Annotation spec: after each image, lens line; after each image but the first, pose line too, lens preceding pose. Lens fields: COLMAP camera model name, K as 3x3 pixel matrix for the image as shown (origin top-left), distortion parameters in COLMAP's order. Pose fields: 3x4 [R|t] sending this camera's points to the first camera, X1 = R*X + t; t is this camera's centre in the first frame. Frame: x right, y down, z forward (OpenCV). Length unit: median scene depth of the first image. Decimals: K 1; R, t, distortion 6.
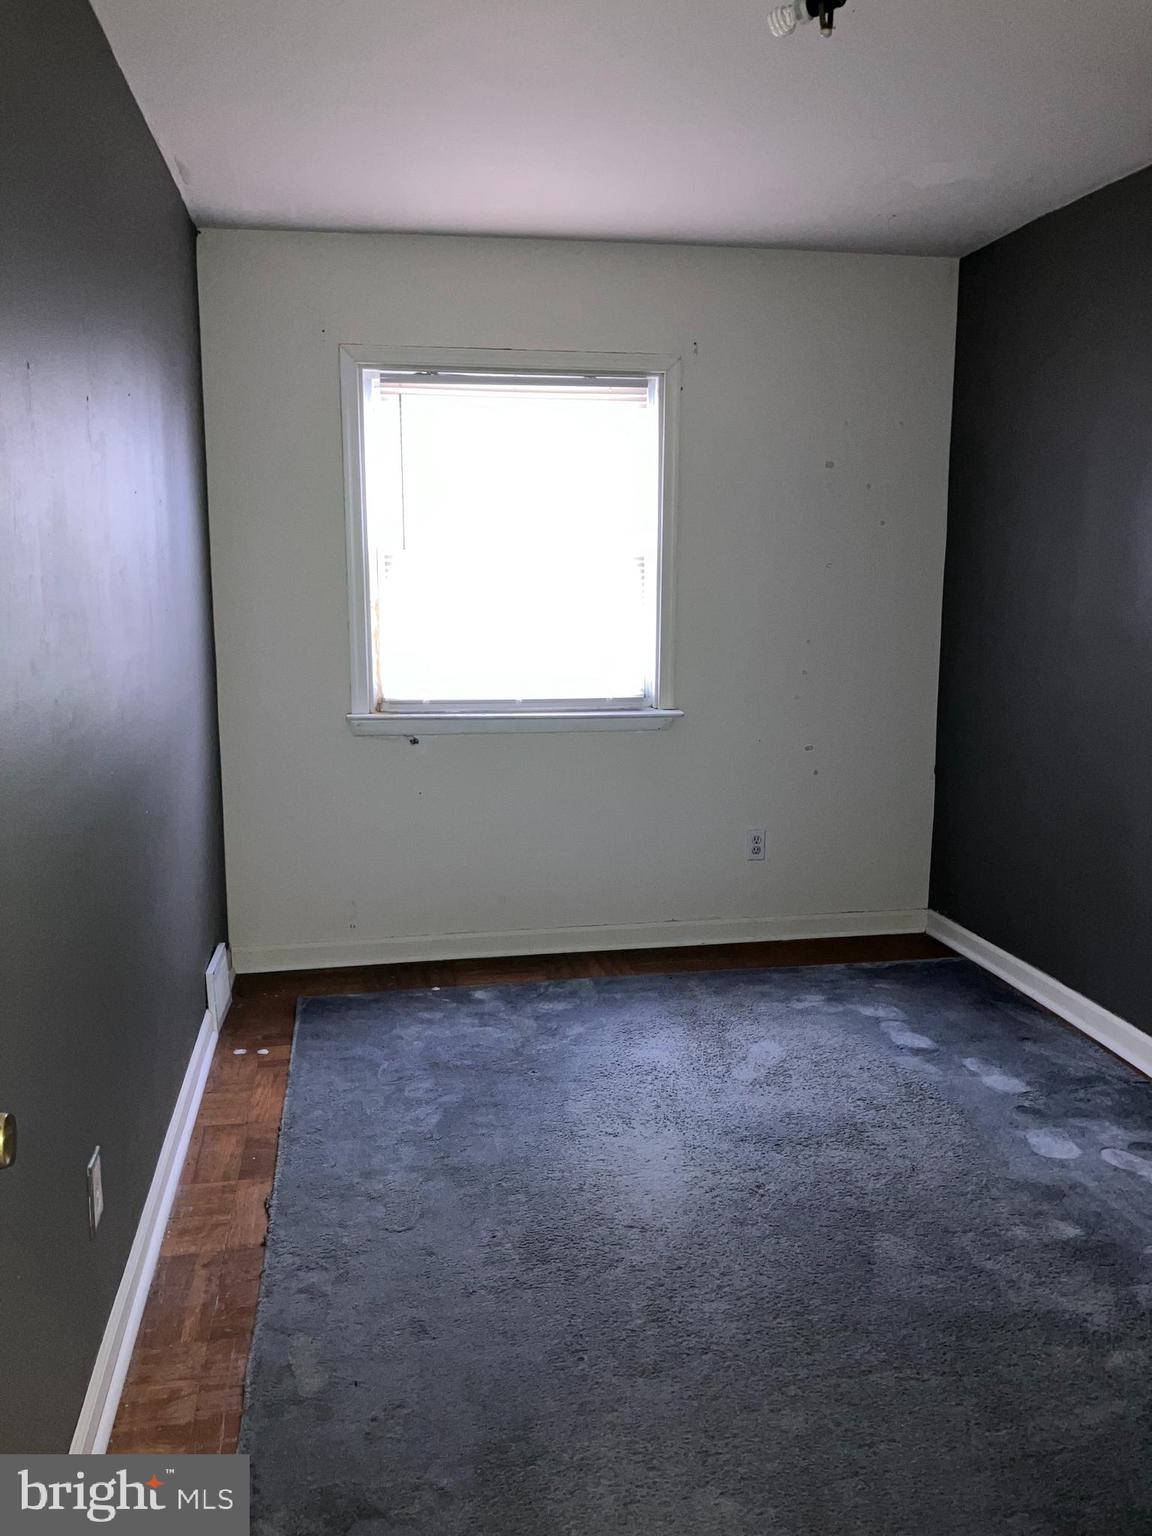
lens RADIAL K [[1264.3, 0, 584.2], [0, 1264.3, 769.5], [0, 0, 1]] dist [0.029879, -0.012533]
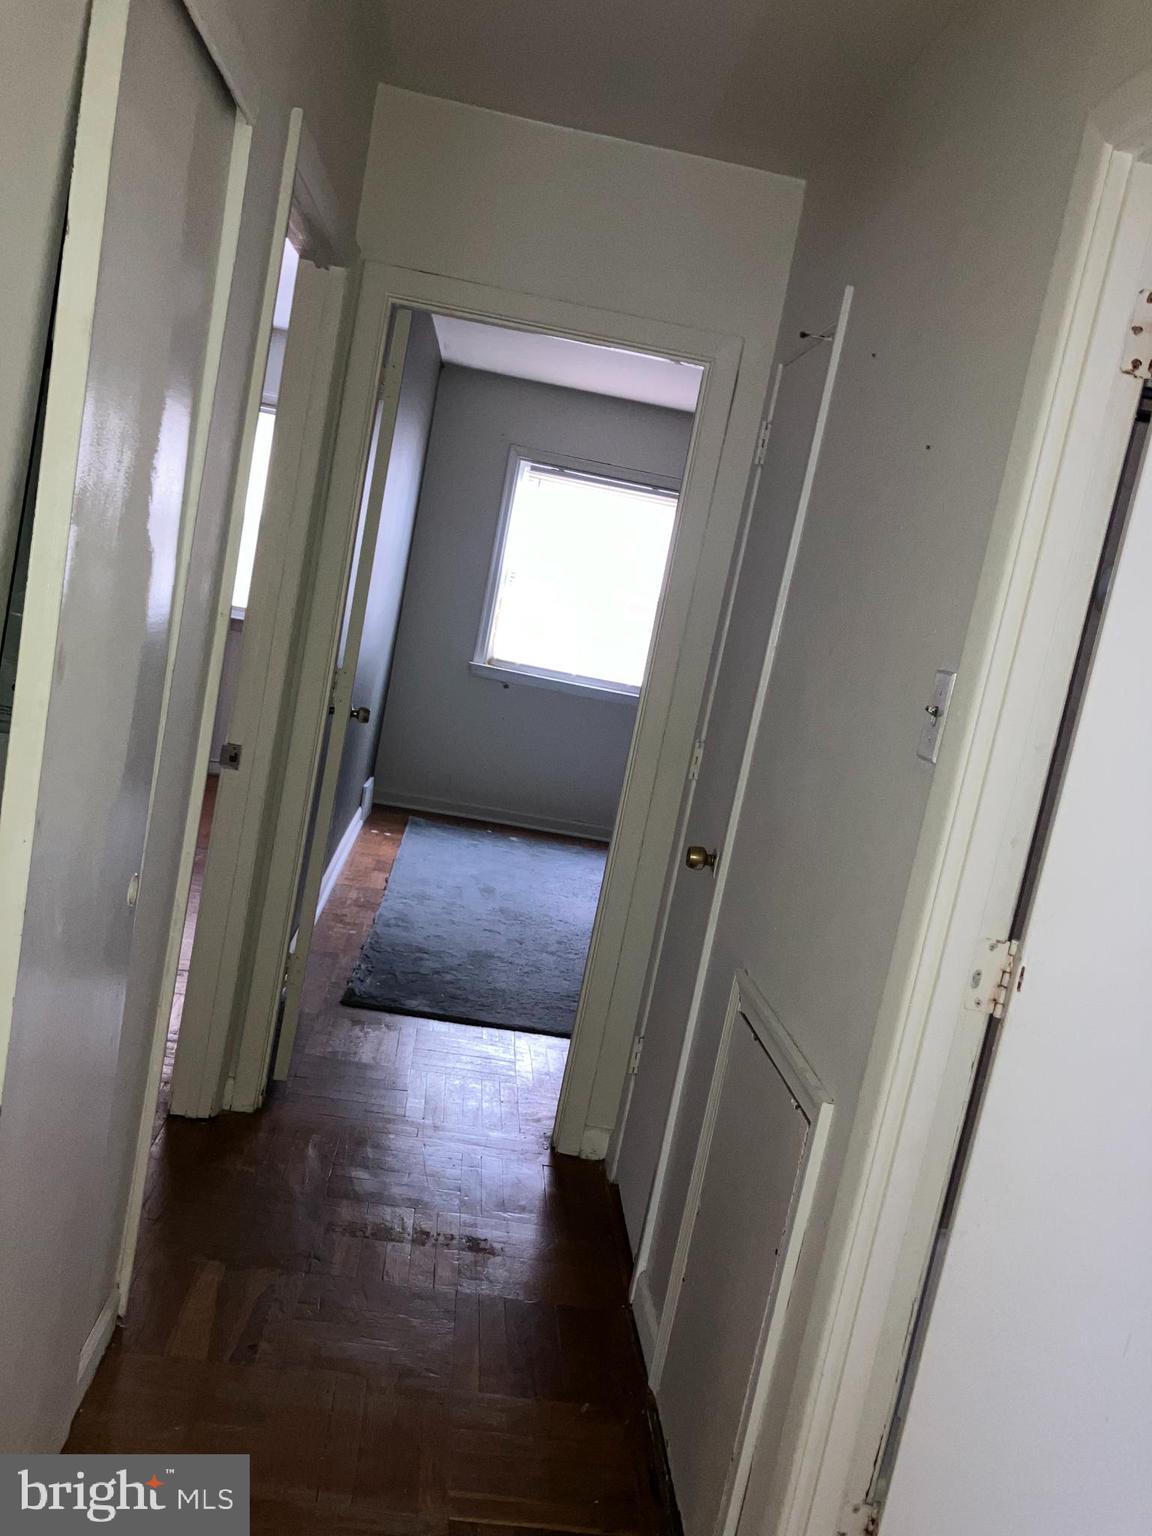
lens RADIAL K [[1264.3, 0, 572.5], [0, 1264.3, 770.5], [0, 0, 1]] dist [0.029879, -0.012533]
pose [[0.976728, 0.196809, -0.085256, 0.129741], [-0.199312, 0.979693, -0.021834, 0.121082], [0.079228, 0.038319, 0.996120, -0.728215]]
